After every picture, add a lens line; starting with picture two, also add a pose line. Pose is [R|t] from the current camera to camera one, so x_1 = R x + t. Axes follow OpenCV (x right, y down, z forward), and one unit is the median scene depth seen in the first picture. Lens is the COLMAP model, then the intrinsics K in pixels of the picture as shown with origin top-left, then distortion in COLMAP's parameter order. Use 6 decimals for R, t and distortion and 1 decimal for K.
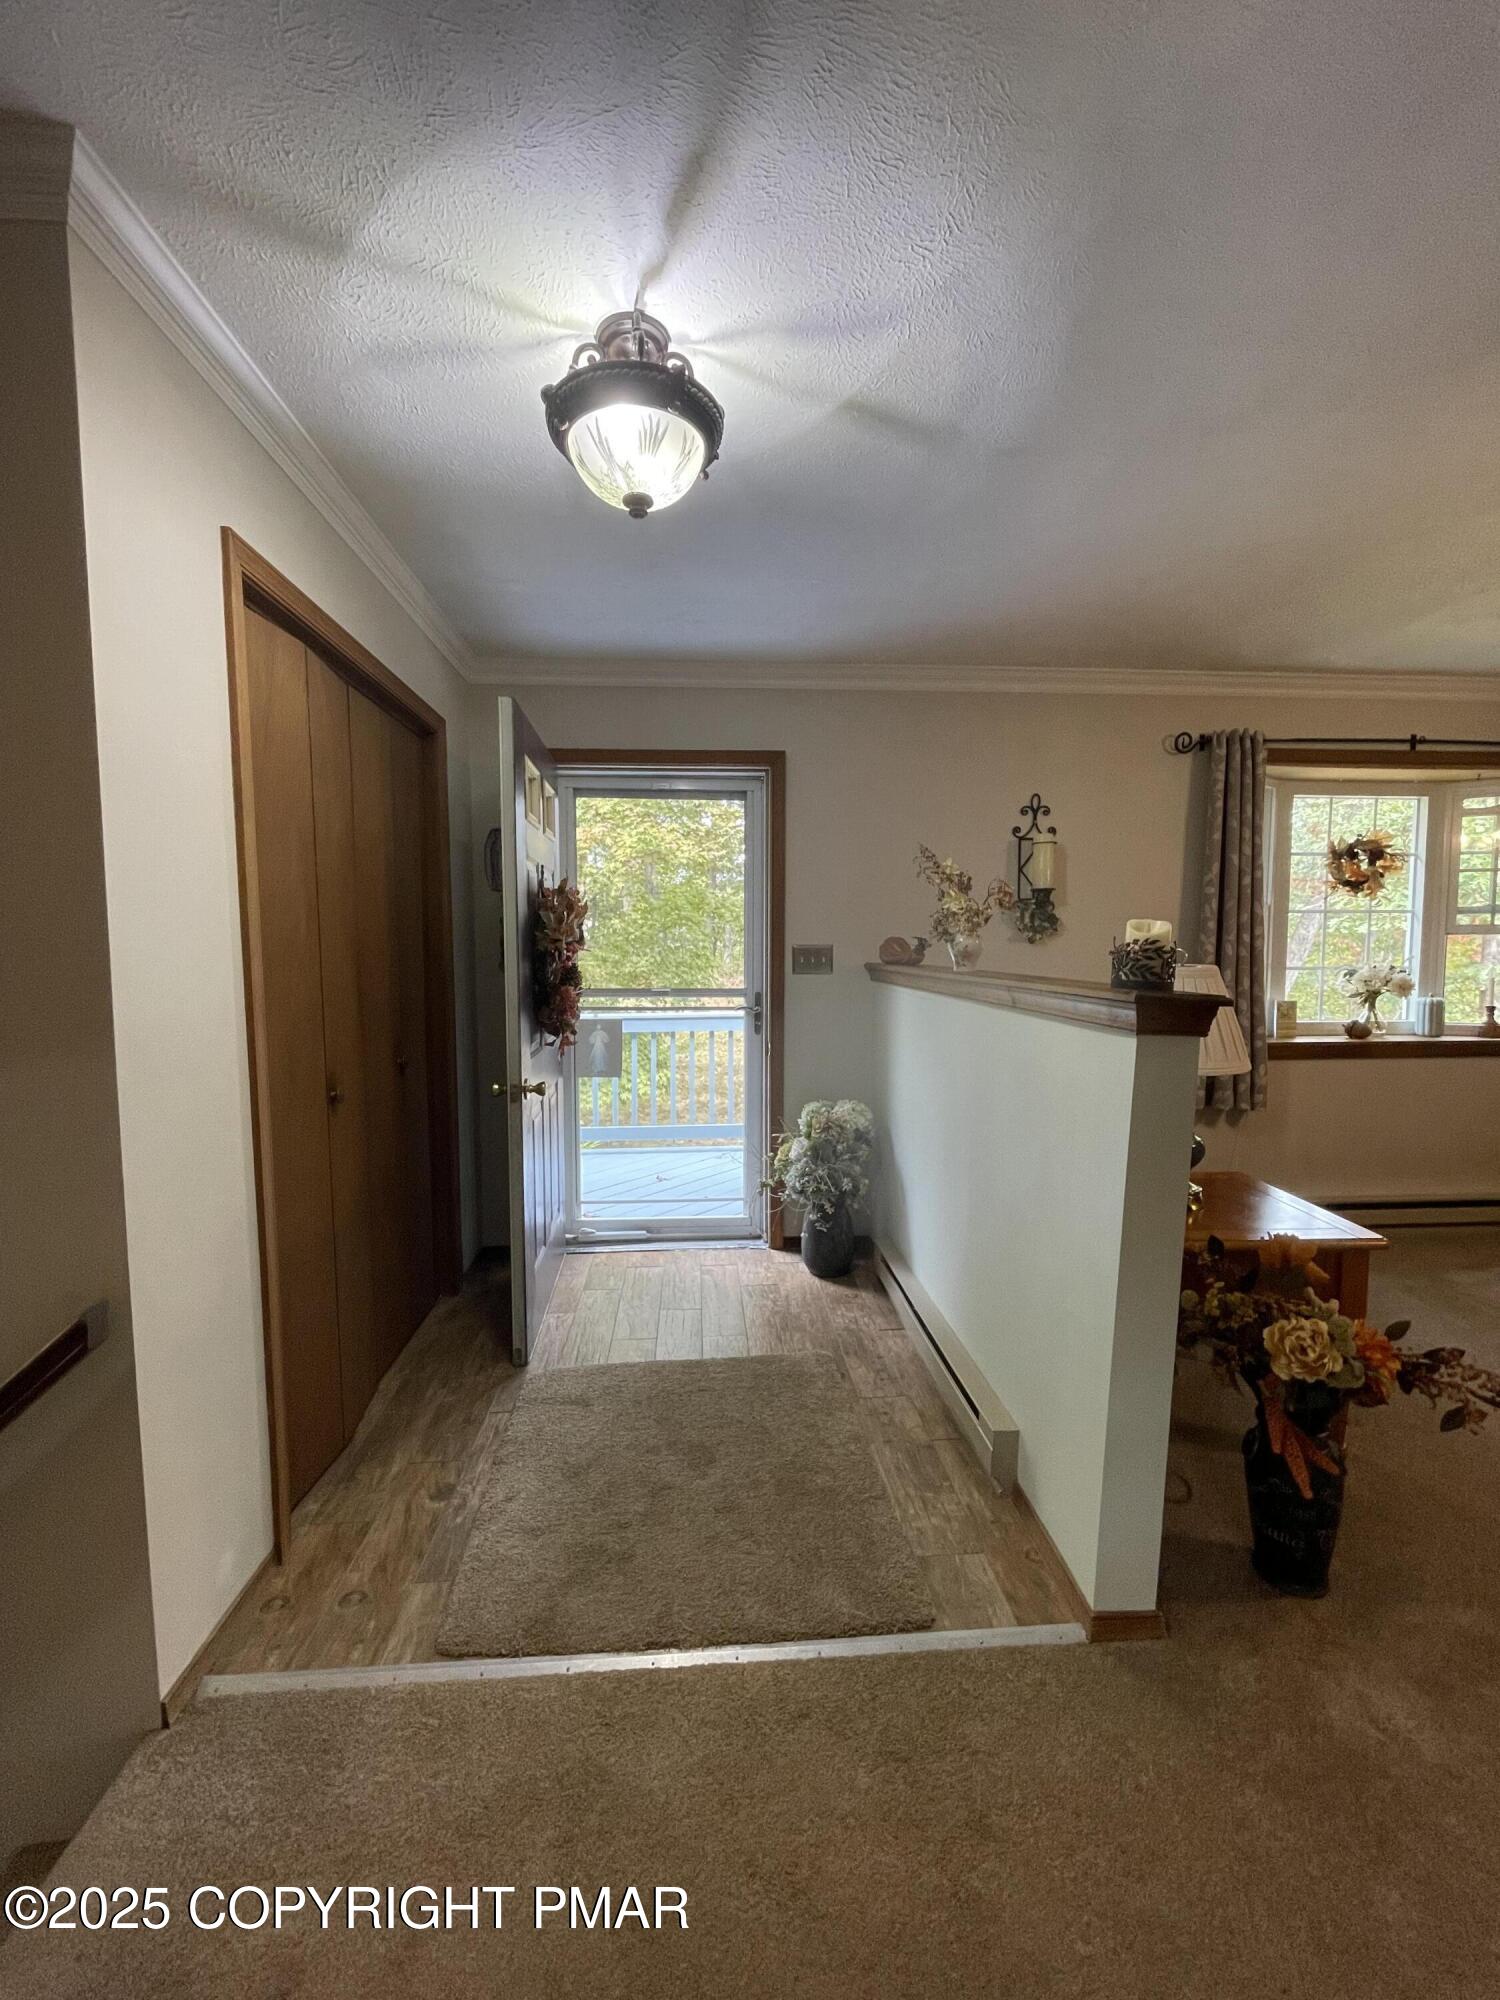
lens RADIAL K [[806.1, 0, 750.0], [0, 806.1, 1000.0], [0, 0, 1]] dist [-0.003605, -0.000004]
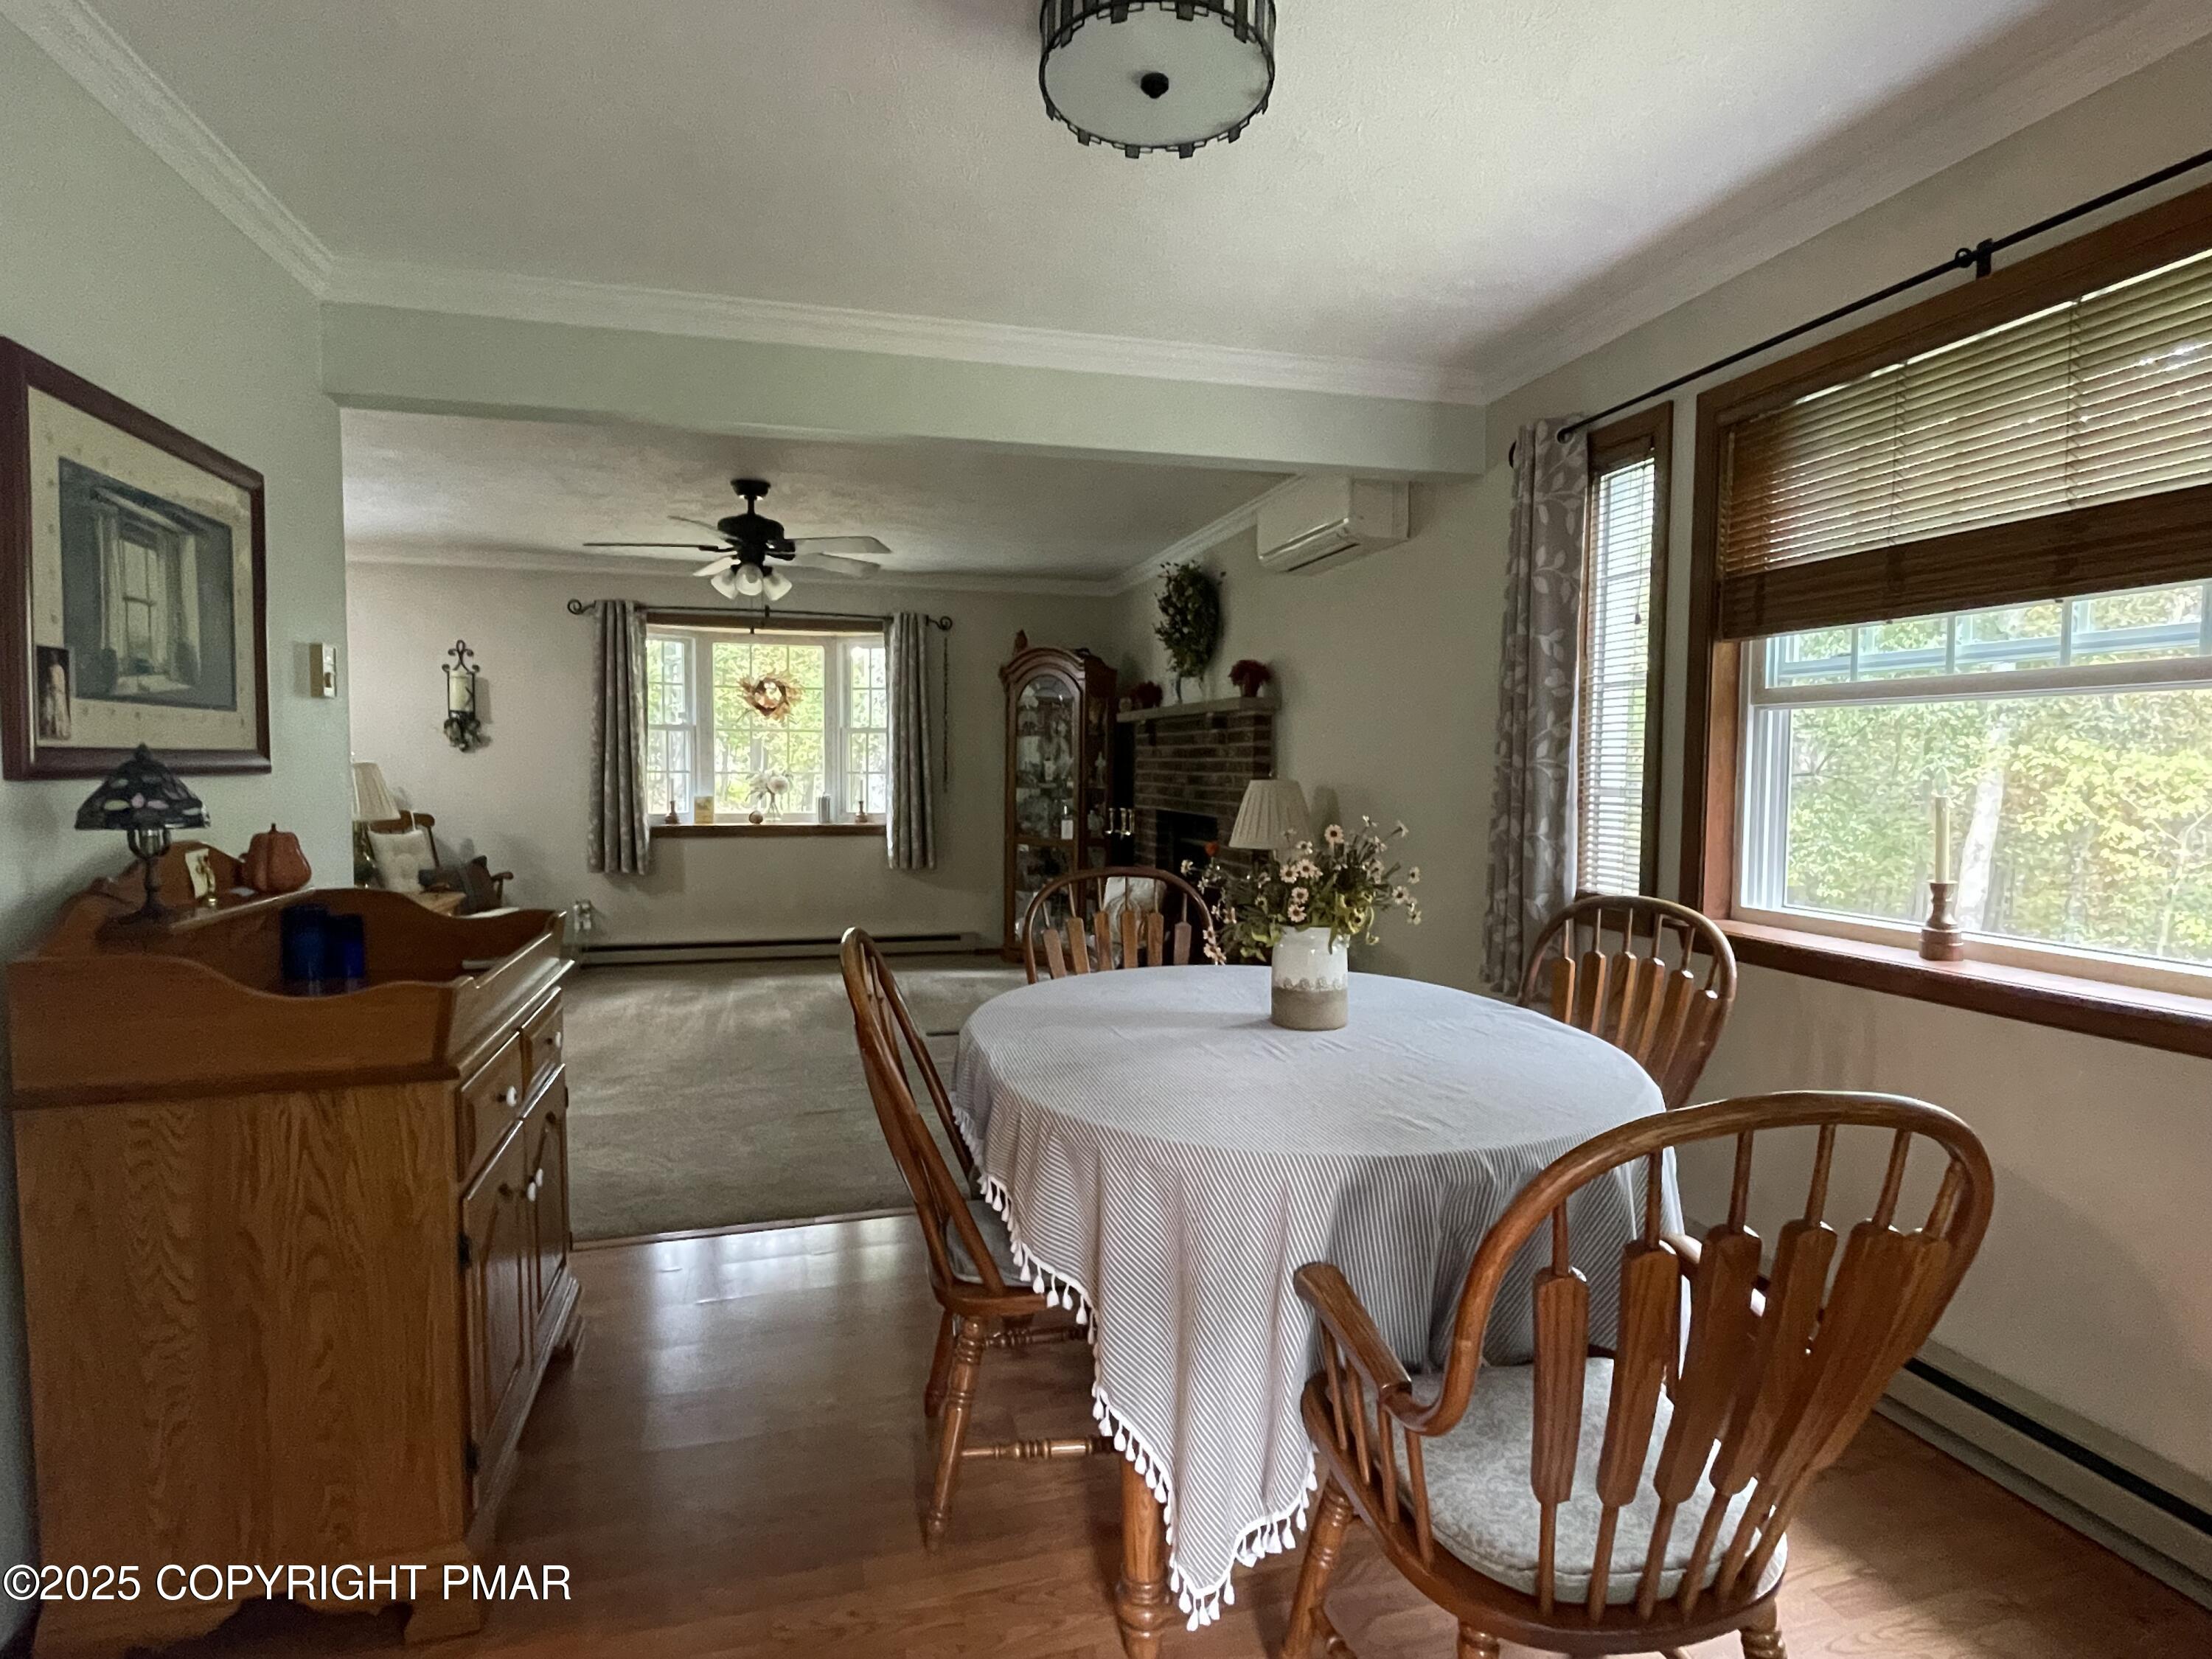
lens RADIAL K [[1129.3, 0, 1100.4], [0, 1129.3, 831.0], [0, 0, 1]] dist [0.001469, 0.000042]
pose [[0.980433, -0.001509, 0.196850, 1.139166], [0.003258, 0.999958, -0.008565, 0.093558], [-0.196828, 0.009038, 0.980396, -1.180591]]
